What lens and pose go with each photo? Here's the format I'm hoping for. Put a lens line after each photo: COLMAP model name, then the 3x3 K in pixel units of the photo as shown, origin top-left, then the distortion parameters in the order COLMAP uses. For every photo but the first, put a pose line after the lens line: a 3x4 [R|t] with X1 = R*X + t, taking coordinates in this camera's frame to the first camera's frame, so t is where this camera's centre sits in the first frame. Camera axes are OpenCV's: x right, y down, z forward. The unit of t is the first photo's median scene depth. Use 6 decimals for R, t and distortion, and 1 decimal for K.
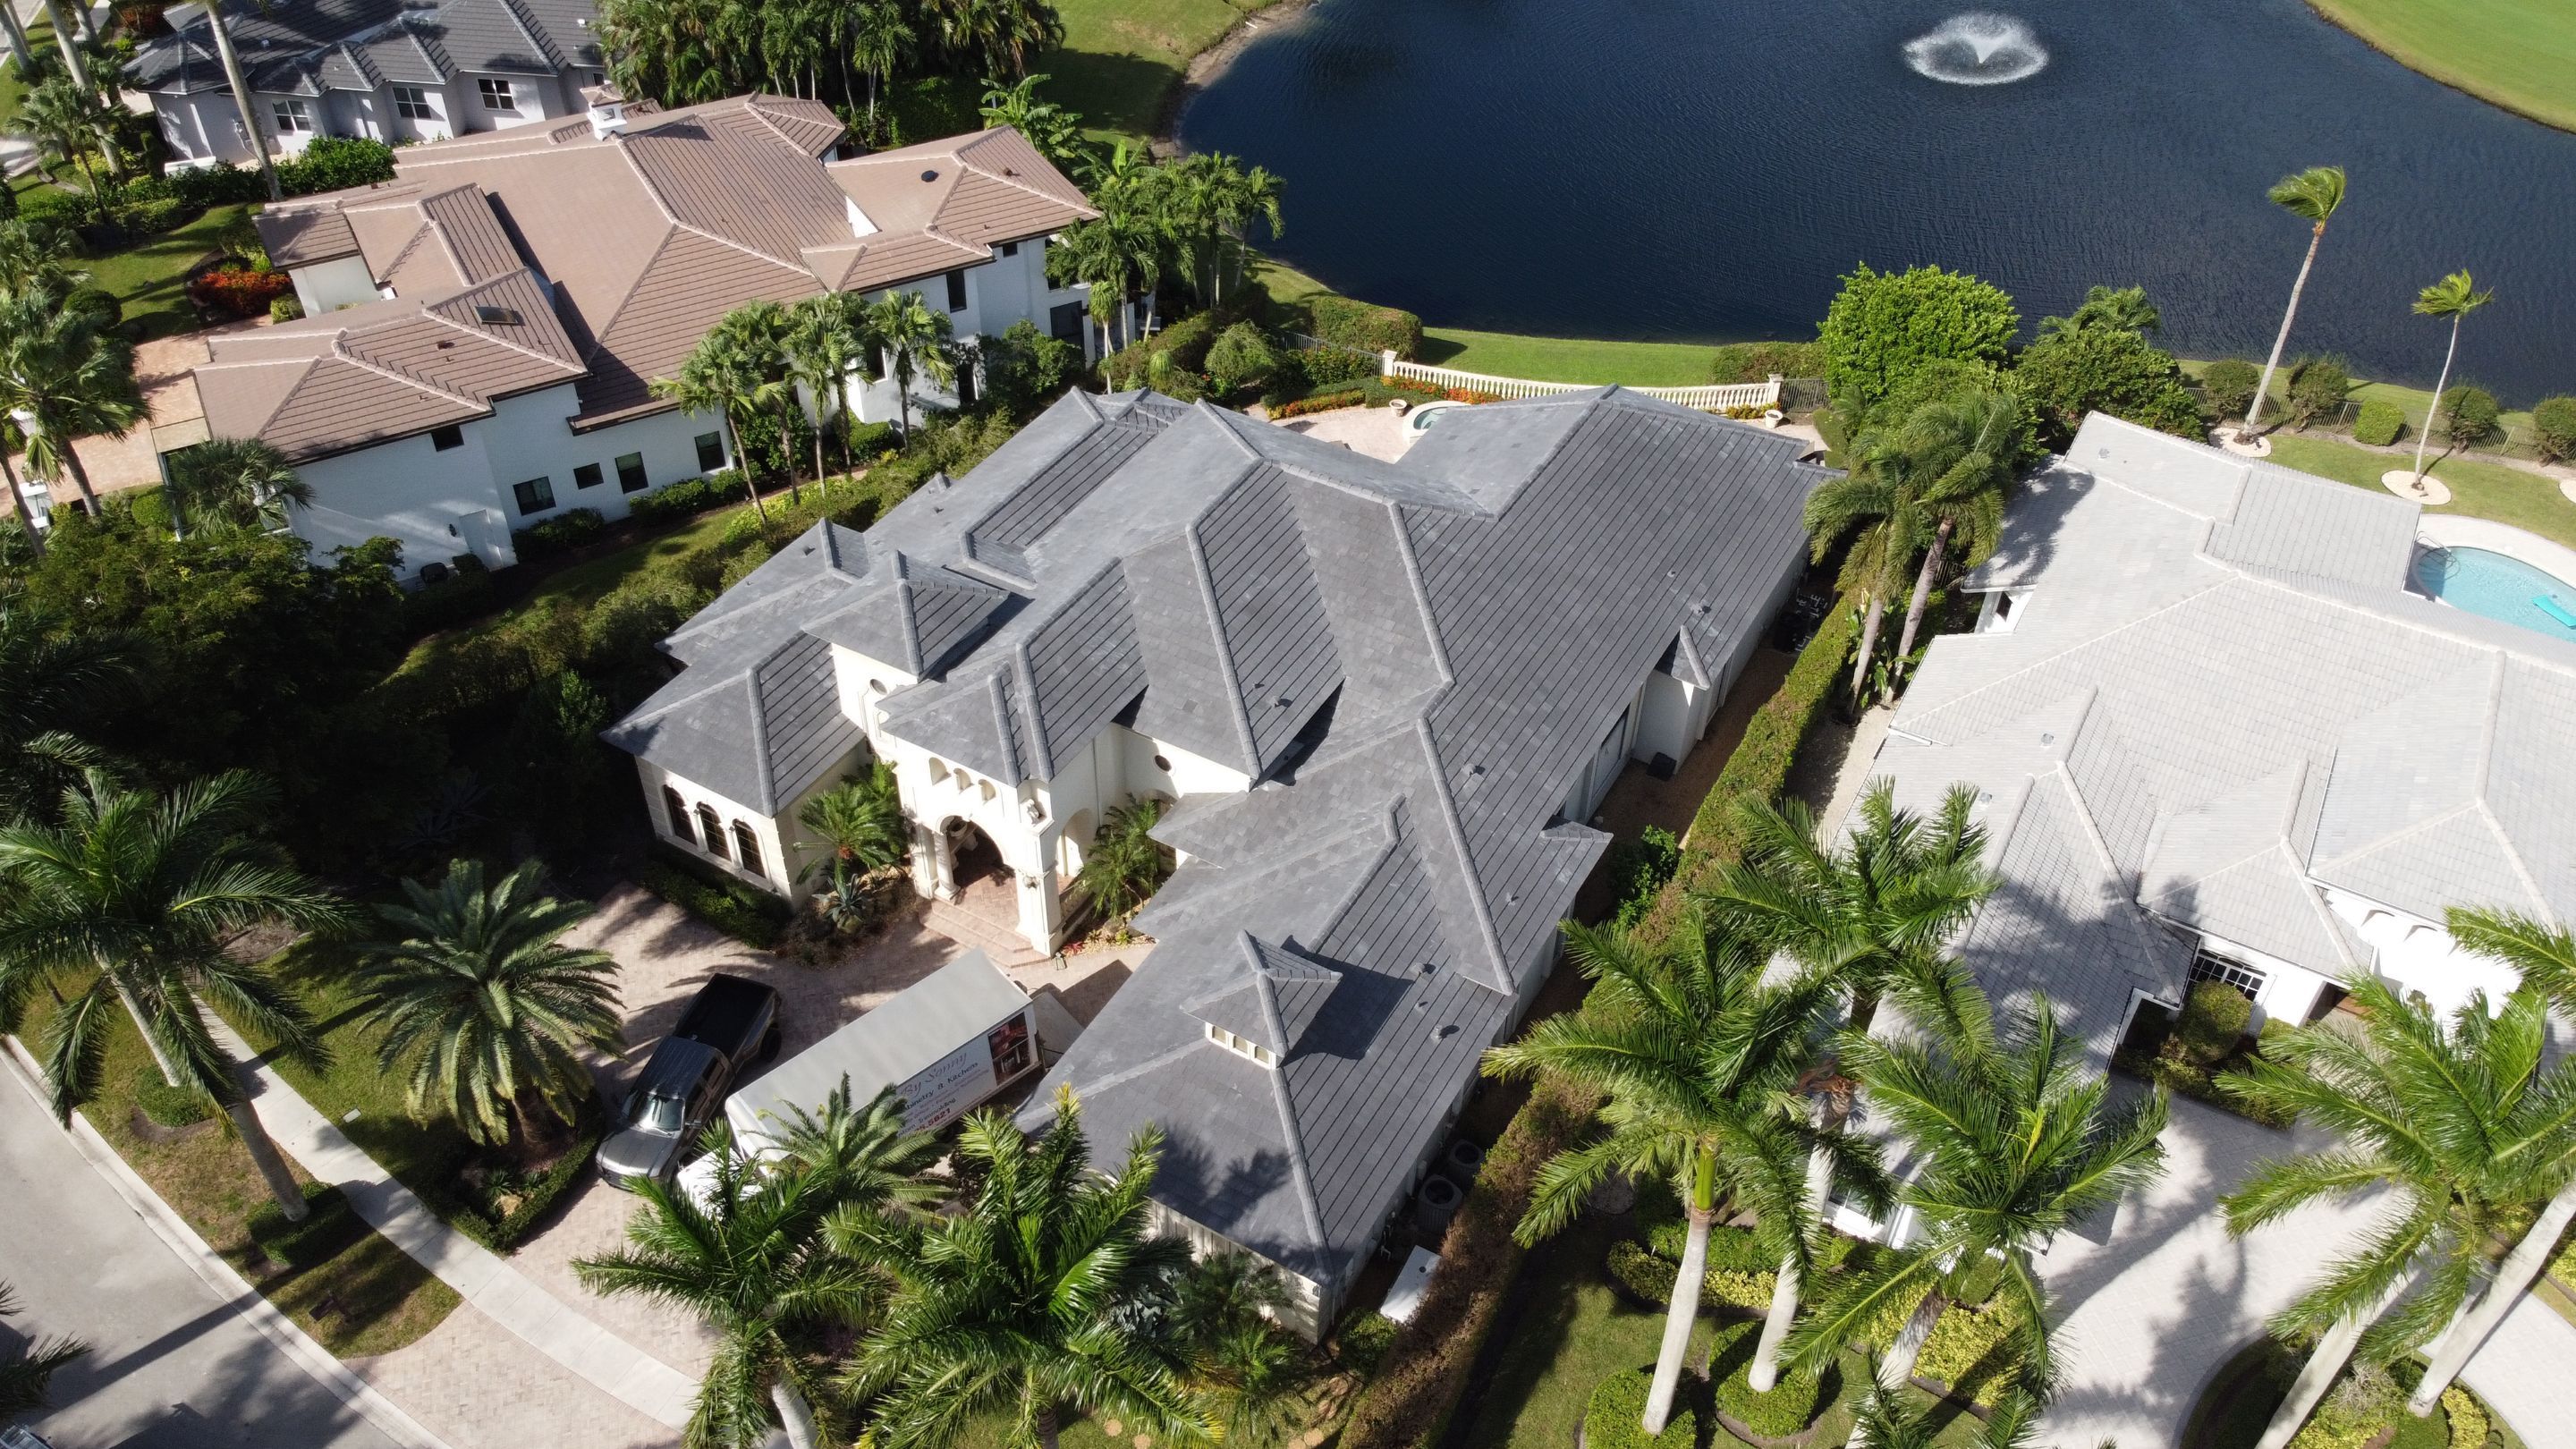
lens RADIAL K [[1955.5, 0, 1288.0], [0, 1955.5, 724.5], [0, 0, 1]] dist [-0.033587, -0.004316]
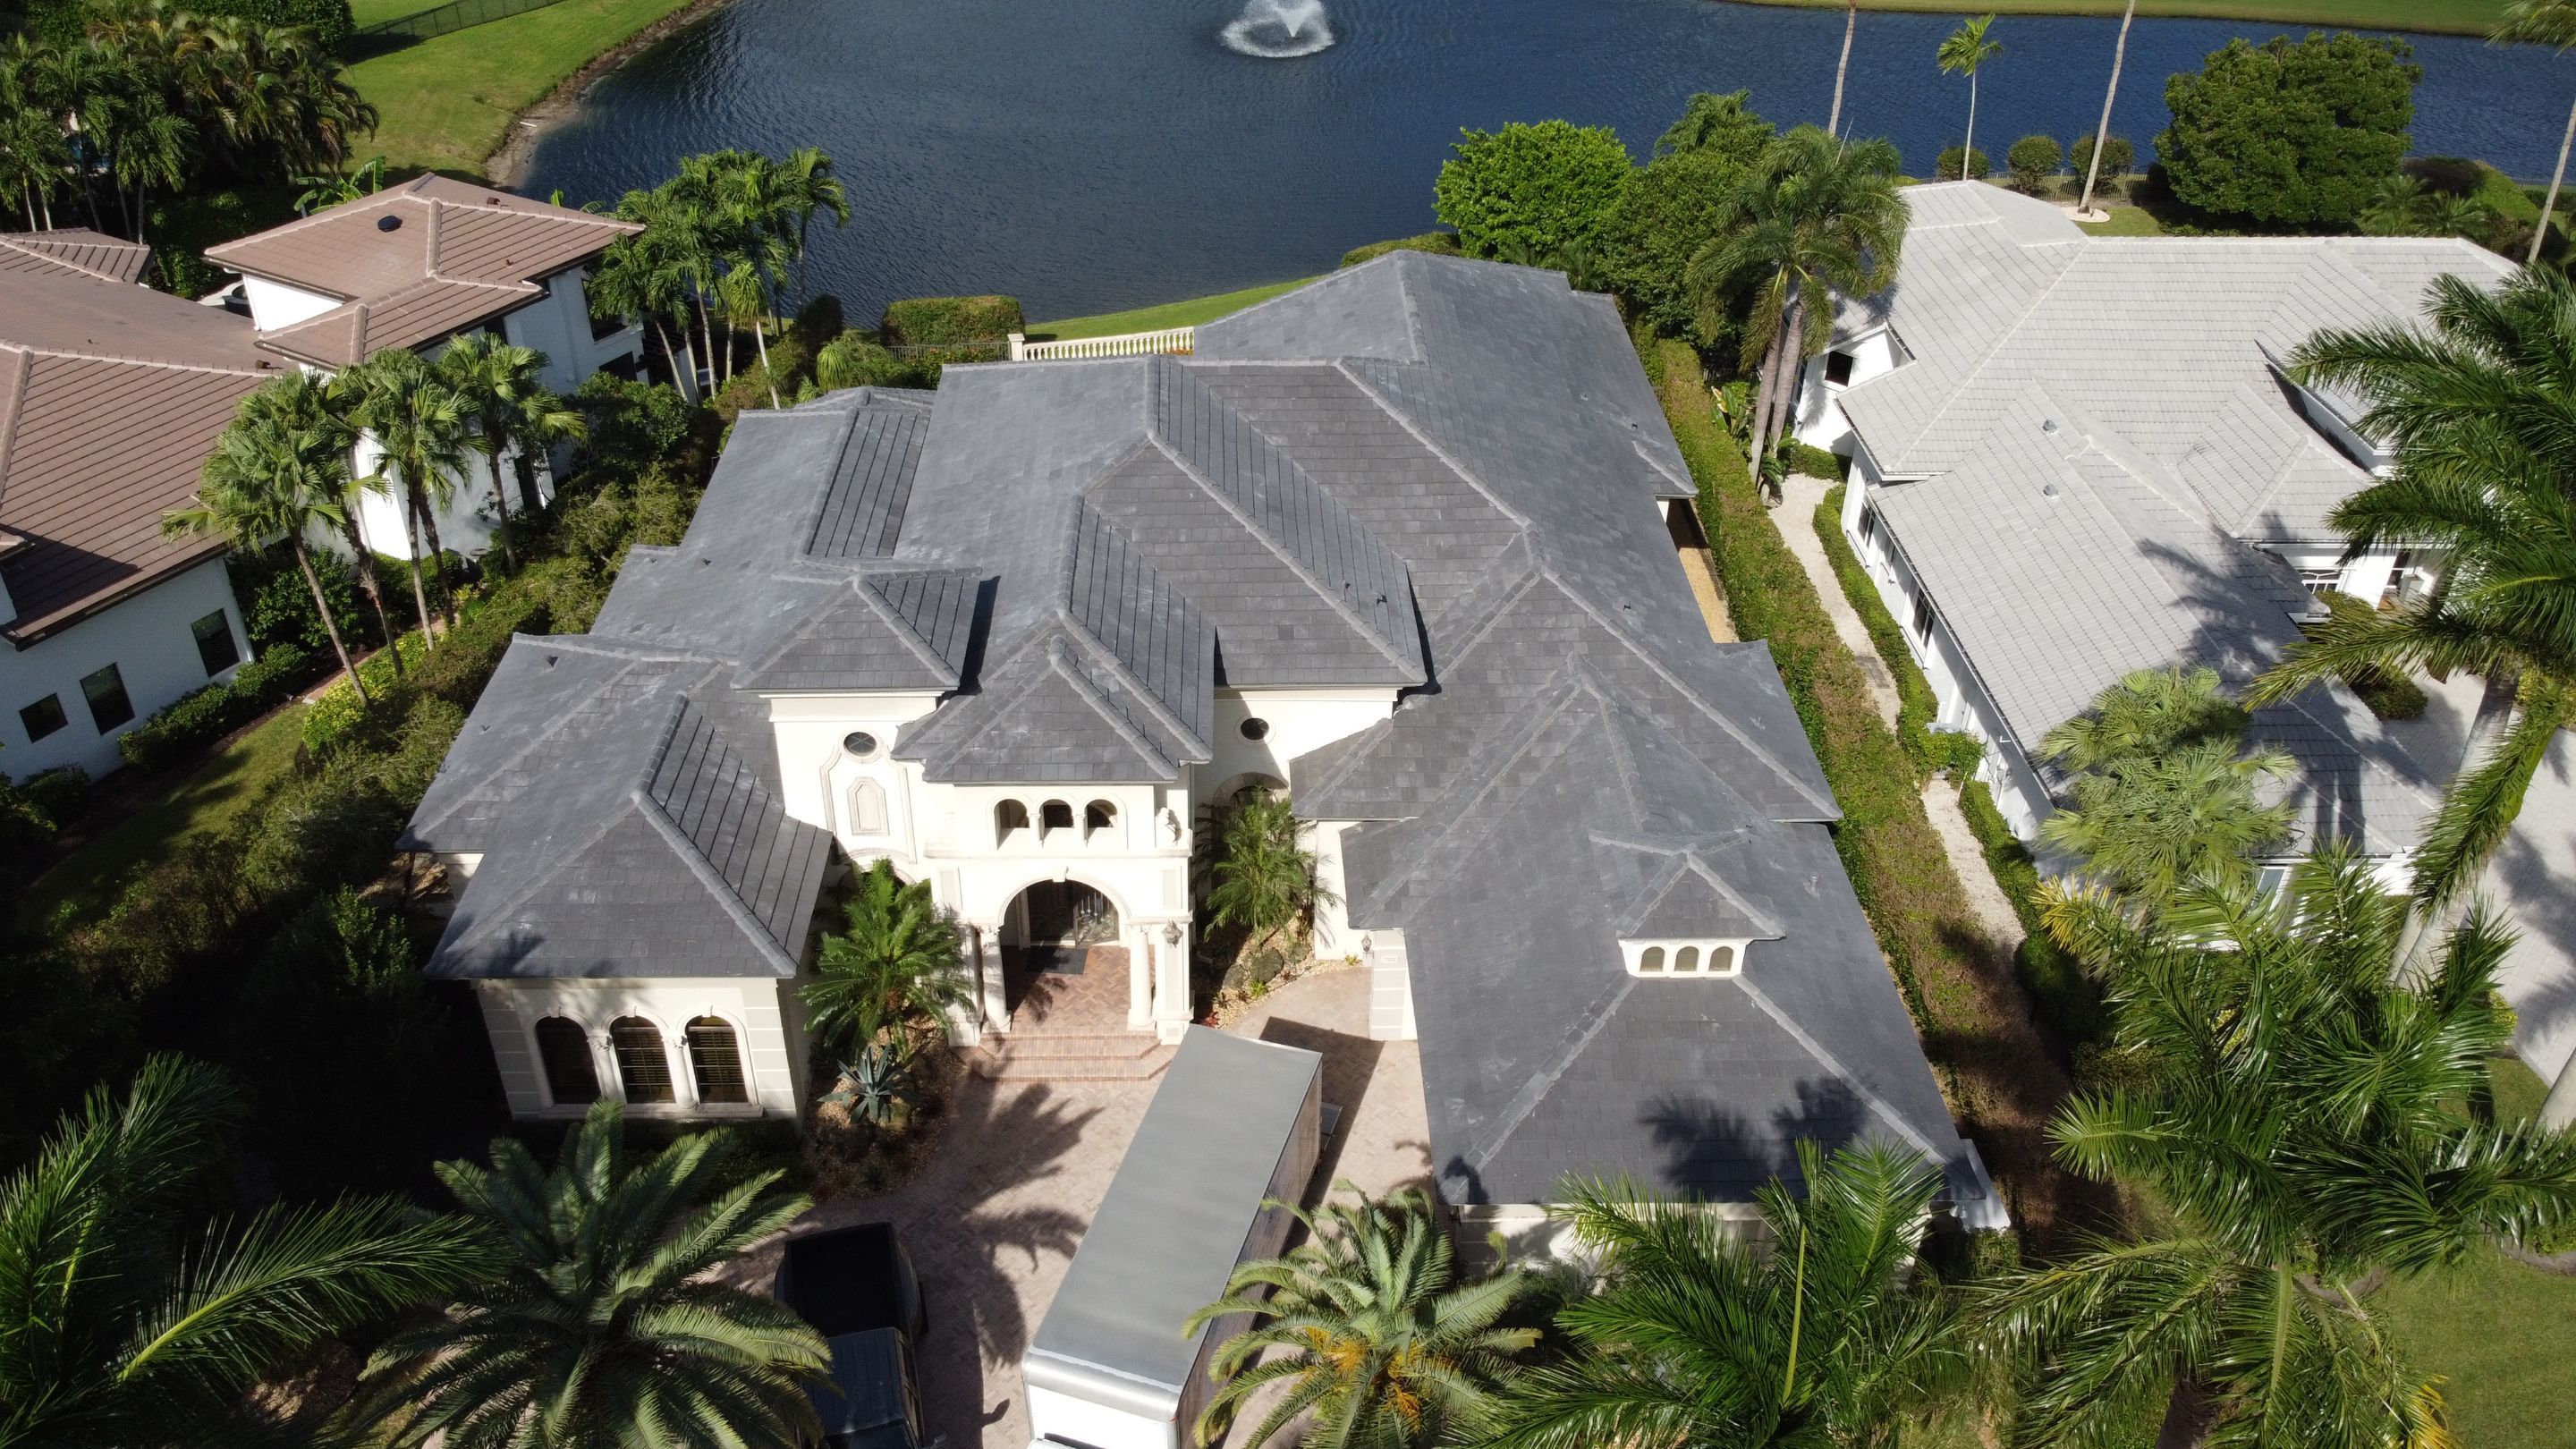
lens RADIAL K [[1955.5, 0, 1288.0], [0, 1955.5, 724.5], [0, 0, 1]] dist [-0.033587, -0.004316]
pose [[0.841413, -0.294765, 0.452922, -0.301917], [0.348480, 0.936551, -0.037872, 0.039610], [-0.413021, 0.189700, 0.890745, 0.270750]]
